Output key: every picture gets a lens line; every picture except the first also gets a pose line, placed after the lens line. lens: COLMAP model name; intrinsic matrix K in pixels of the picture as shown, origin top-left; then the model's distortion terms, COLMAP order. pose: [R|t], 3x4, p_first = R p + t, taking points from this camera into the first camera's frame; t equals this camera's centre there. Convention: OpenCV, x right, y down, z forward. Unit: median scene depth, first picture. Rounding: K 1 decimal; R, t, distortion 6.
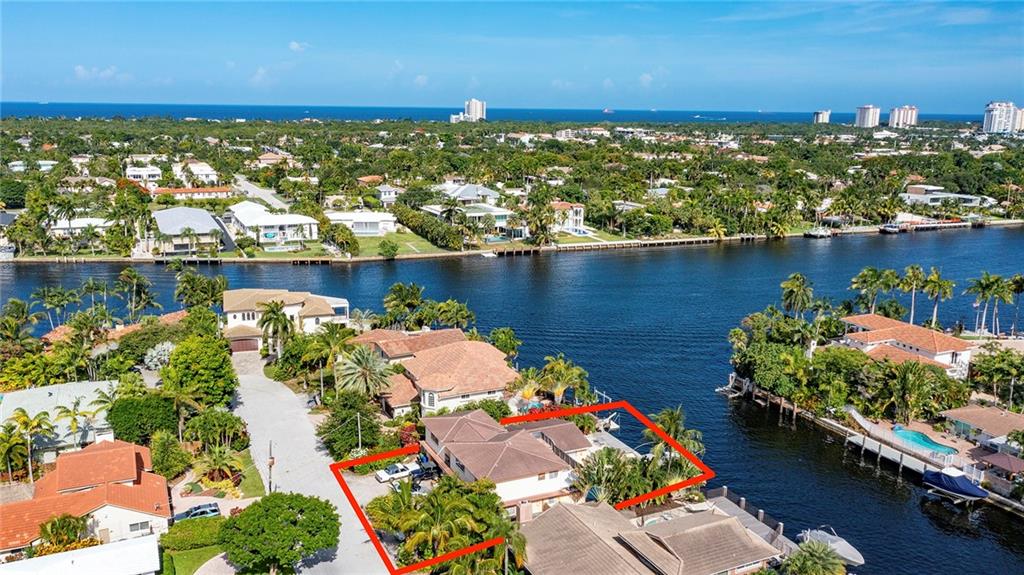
lens RADIAL K [[809.1, 0, 512.0], [0, 809.1, 287.5], [0, 0, 1]] dist [-0.001403, 0.012288]
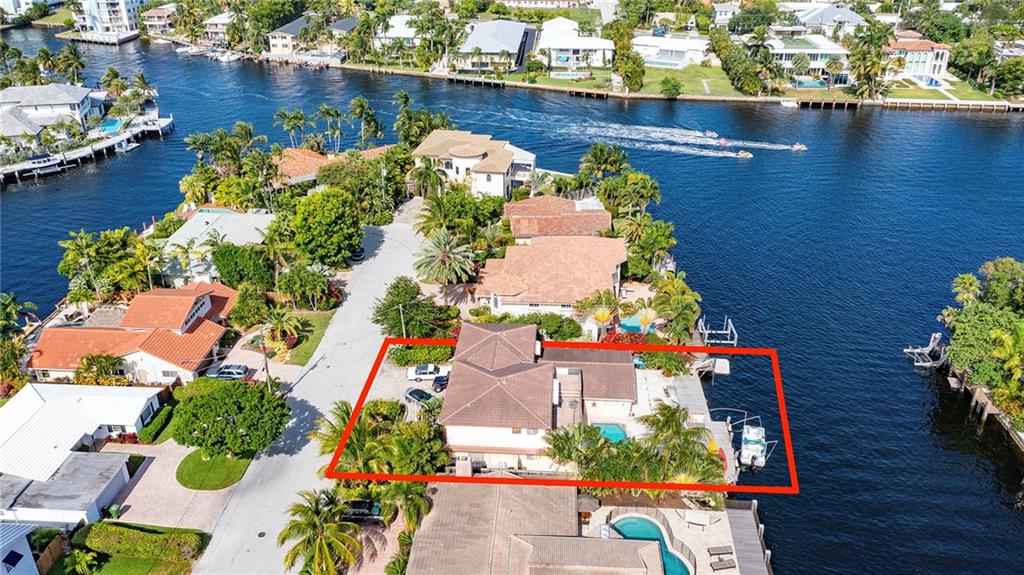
lens RADIAL K [[809.1, 0, 512.0], [0, 809.1, 287.5], [0, 0, 1]] dist [-0.001403, 0.012288]
pose [[0.872753, 0.205144, -0.442965, 0.138030], [-0.094239, 0.961148, 0.259449, -0.049983], [0.478979, -0.184690, 0.858177, 0.098489]]
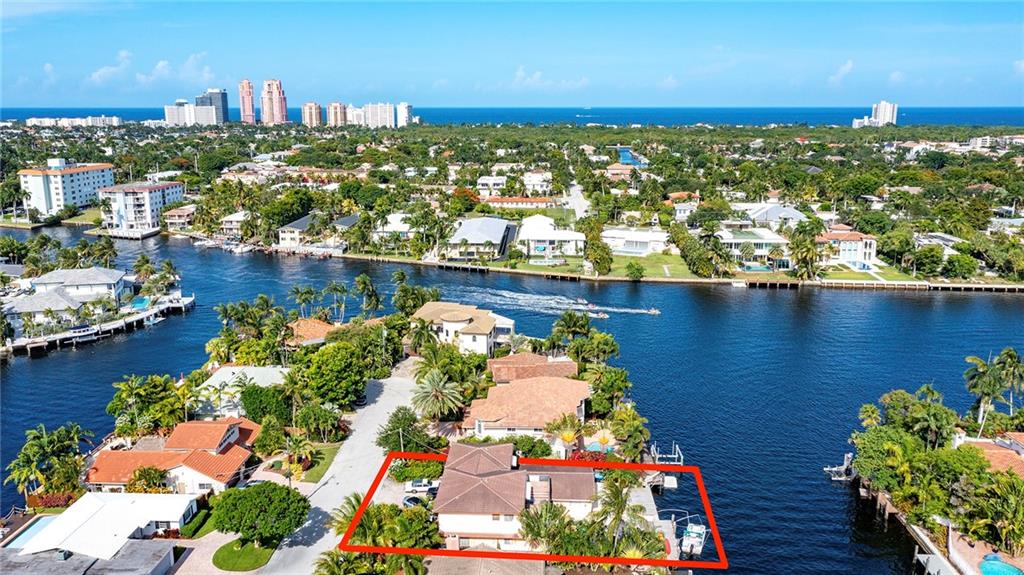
lens RADIAL K [[809.1, 0, 512.0], [0, 809.1, 287.5], [0, 0, 1]] dist [-0.001403, 0.012288]
pose [[0.881556, 0.090077, -0.463406, 0.186845], [-0.091003, 0.995641, 0.020414, -0.033152], [0.463225, 0.024175, 0.885911, 0.018790]]
